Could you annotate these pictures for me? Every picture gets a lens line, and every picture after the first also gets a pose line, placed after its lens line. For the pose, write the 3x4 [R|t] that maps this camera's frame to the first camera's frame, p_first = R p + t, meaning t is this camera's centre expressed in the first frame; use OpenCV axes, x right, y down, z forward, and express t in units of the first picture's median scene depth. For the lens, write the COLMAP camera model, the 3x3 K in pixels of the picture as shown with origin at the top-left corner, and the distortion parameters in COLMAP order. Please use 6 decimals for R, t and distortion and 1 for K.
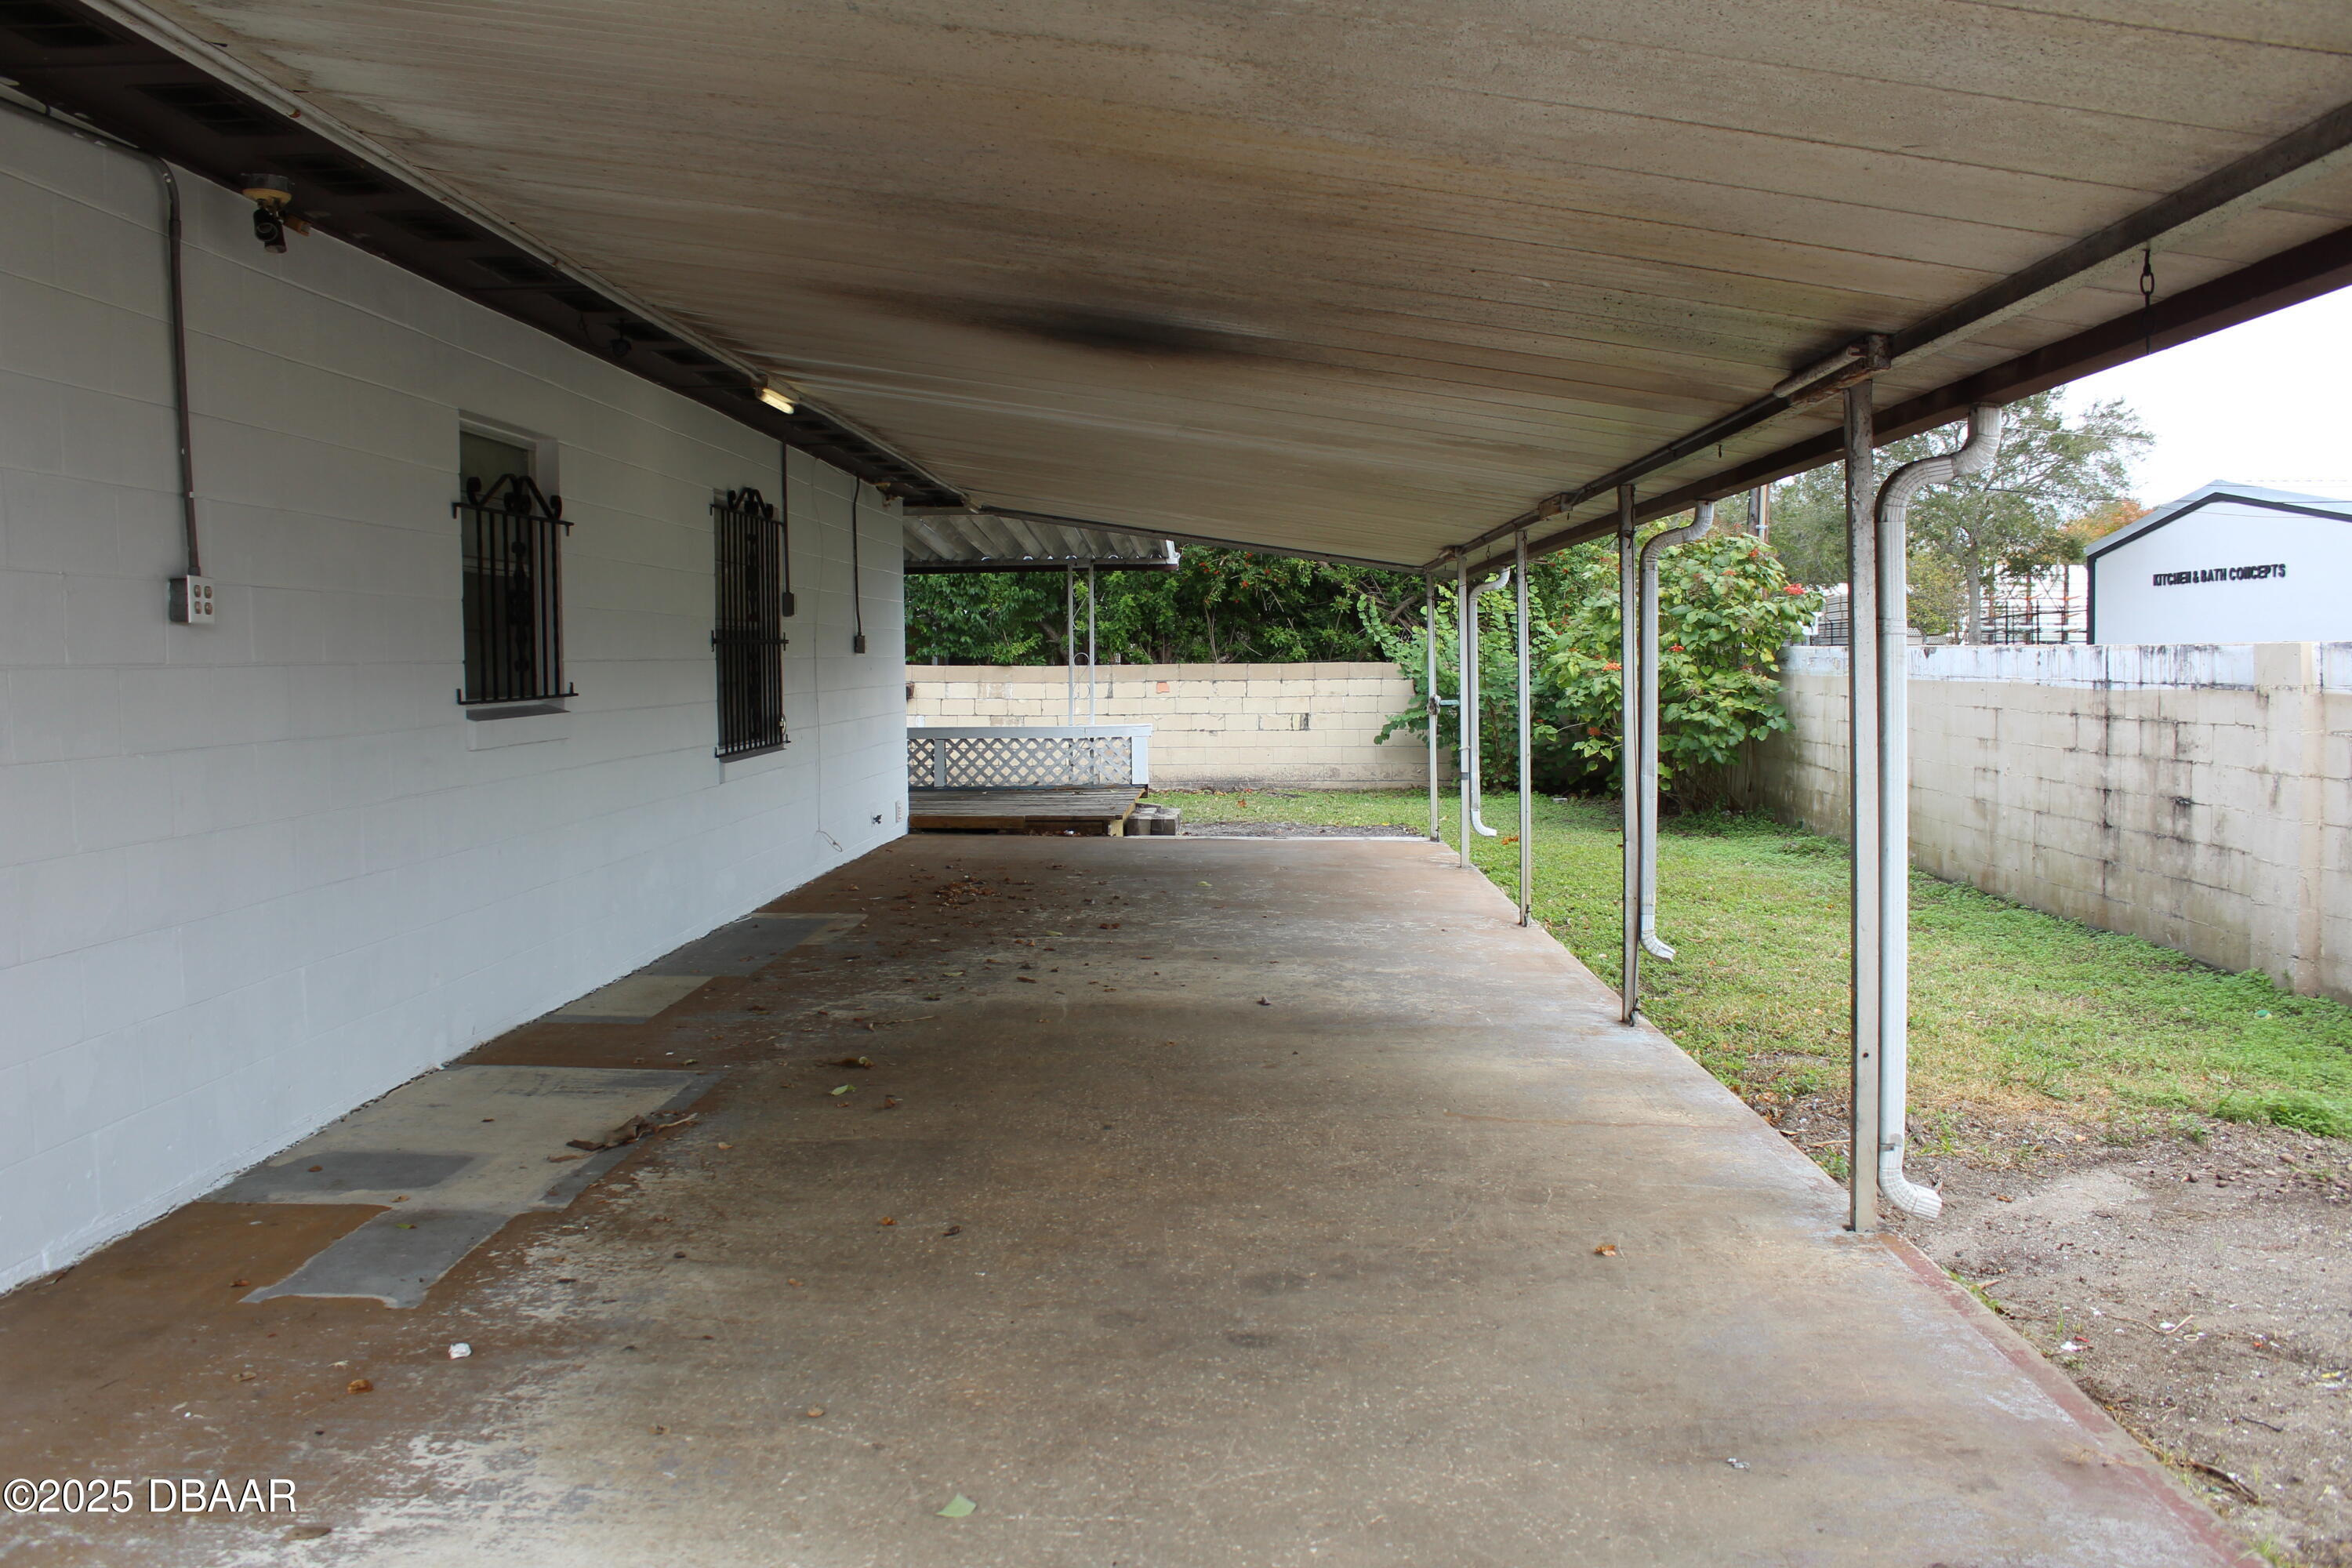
lens RADIAL K [[1949.3, 0, 1176.0], [0, 1949.3, 784.0], [0, 0, 1]] dist [-0.161996, 0.145089]
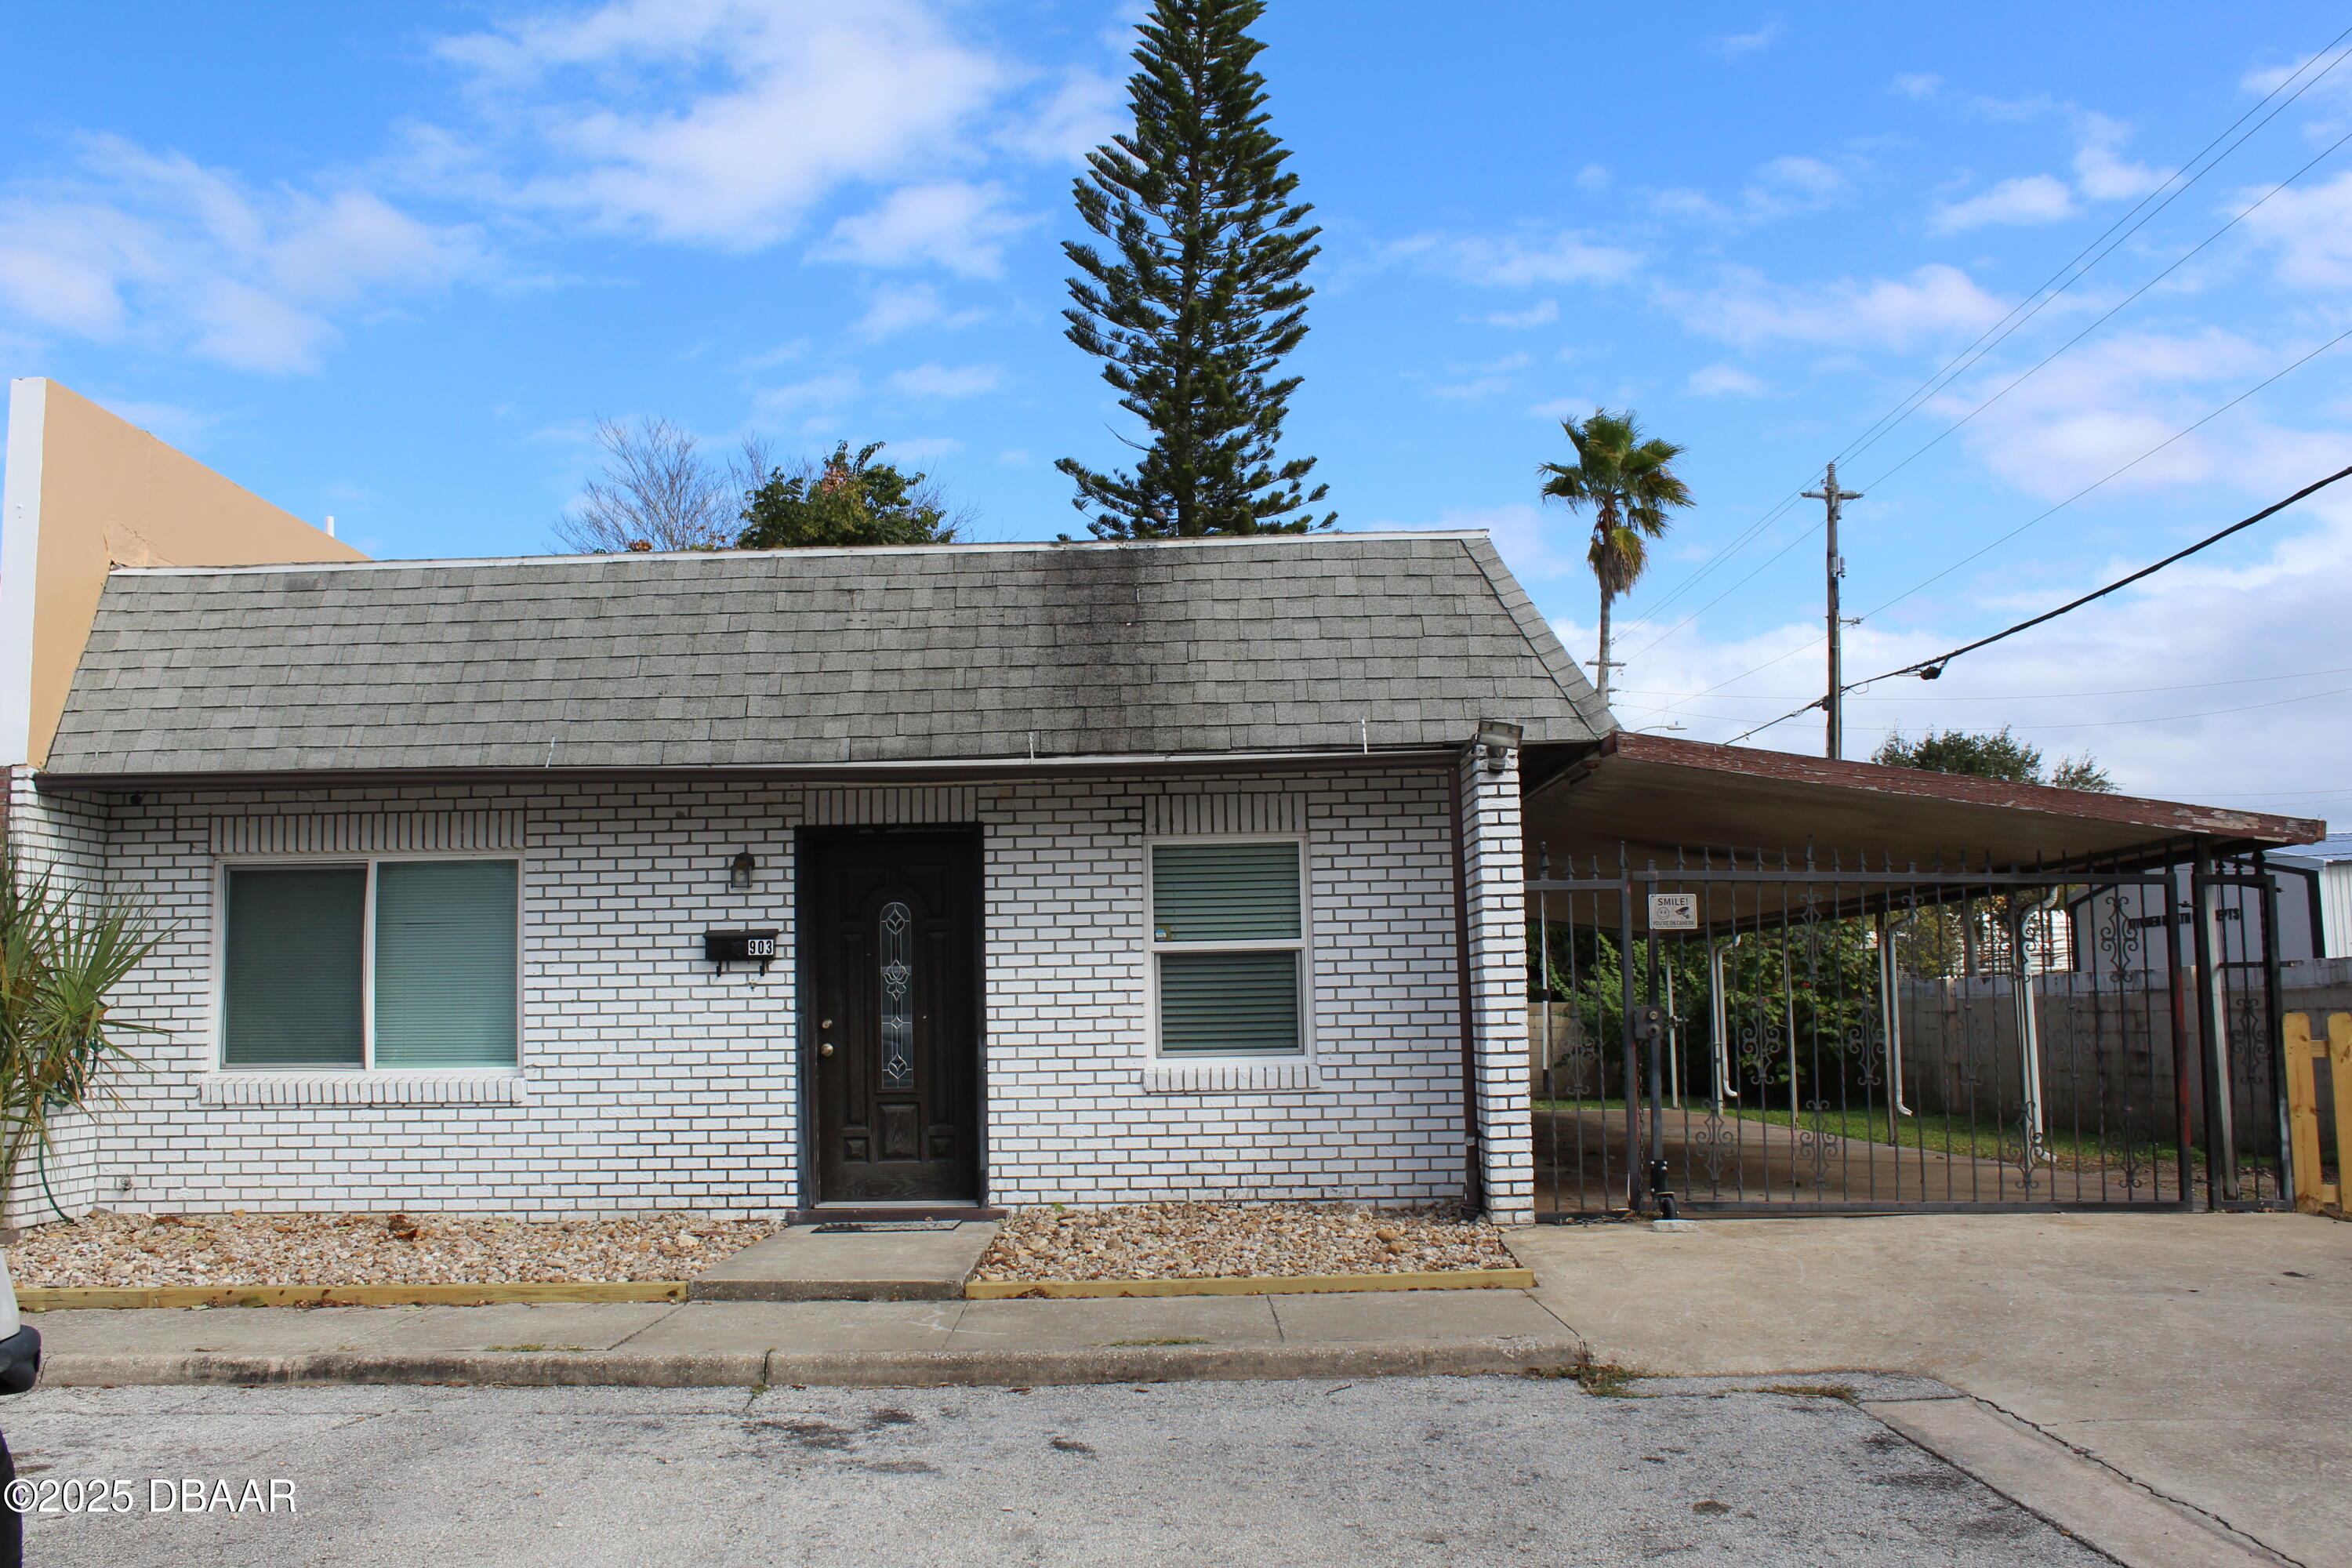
lens RADIAL K [[1949.3, 0, 1176.0], [0, 1949.3, 784.0], [0, 0, 1]] dist [-0.161996, 0.145089]
pose [[0.999914, -0.010144, 0.008337, -0.240873], [0.011512, 0.982678, -0.184965, 0.045599], [-0.006316, 0.185045, 0.982710, -0.485481]]
